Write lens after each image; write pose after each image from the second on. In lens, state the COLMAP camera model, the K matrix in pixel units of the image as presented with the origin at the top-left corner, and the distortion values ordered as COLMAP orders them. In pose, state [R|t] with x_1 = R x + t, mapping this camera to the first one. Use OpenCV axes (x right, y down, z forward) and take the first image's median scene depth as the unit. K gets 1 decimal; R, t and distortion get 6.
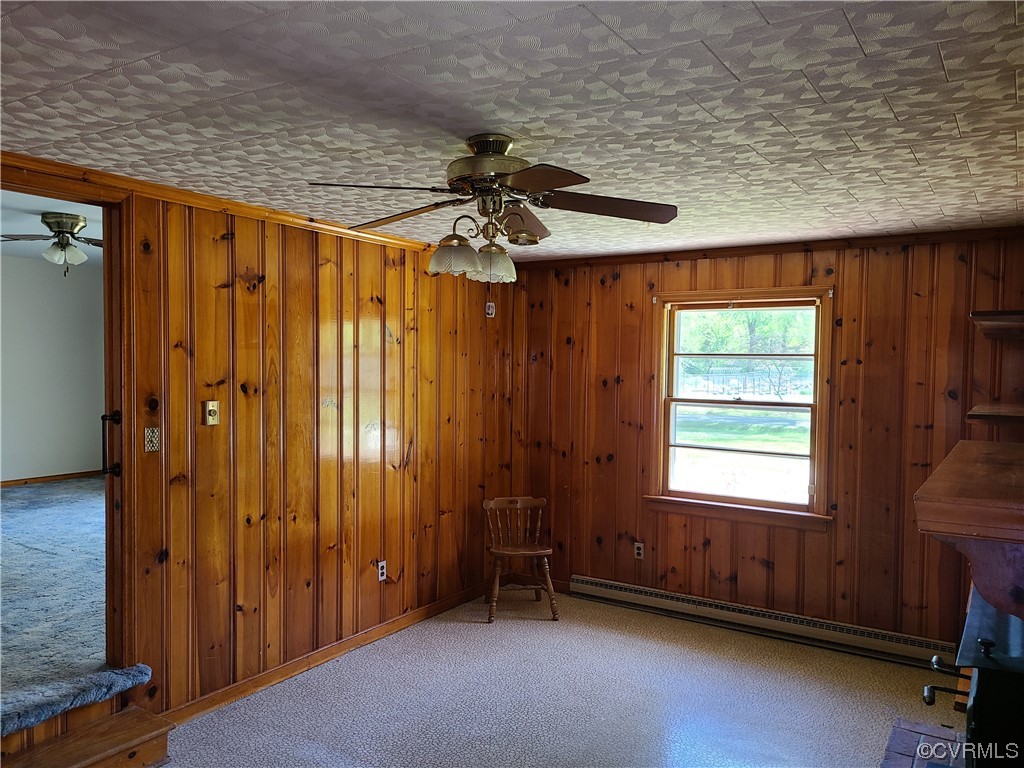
lens RADIAL K [[780.5, 0, 511.1], [0, 780.5, 393.1], [0, 0, 1]] dist [0.033598, -0.019791]
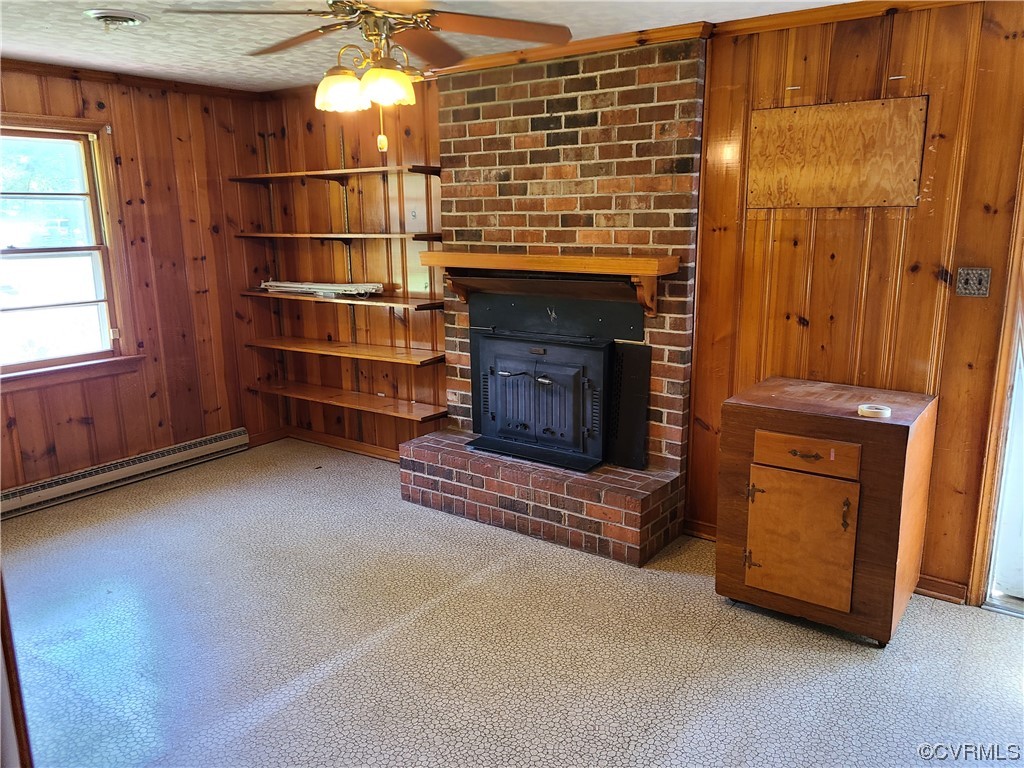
lens RADIAL K [[780.5, 0, 511.1], [0, 780.5, 383.7], [0, 0, 1]] dist [0.033598, -0.019791]
pose [[0.050181, -0.228552, 0.972238, -0.583559], [0.051106, 0.972776, 0.226040, -0.015142], [-0.997432, 0.038344, 0.060496, 0.444879]]
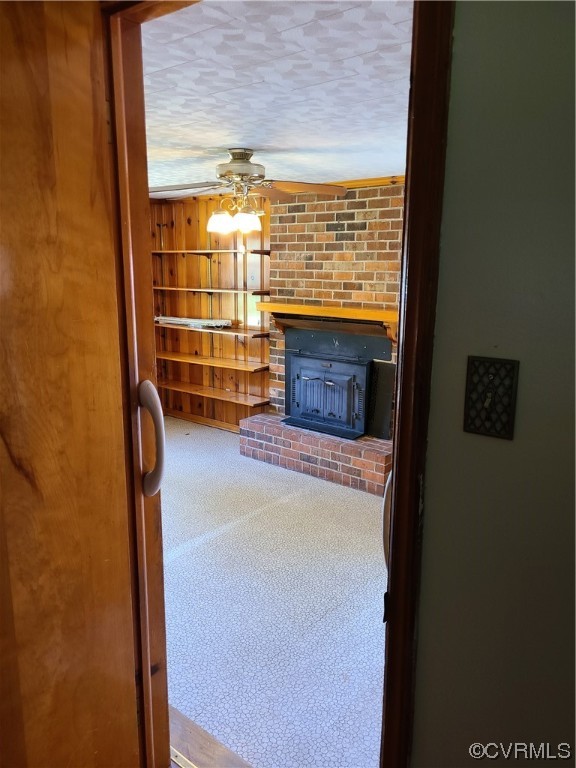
lens RADIAL K [[585.4, 0, 284.6], [0, 585.4, 381.7], [0, 0, 1]] dist [0.033598, -0.019791]
pose [[0.102905, -0.216341, 0.970880, -0.771313], [0.032304, 0.976273, 0.214119, -0.052515], [-0.994167, 0.009329, 0.107452, 0.428489]]
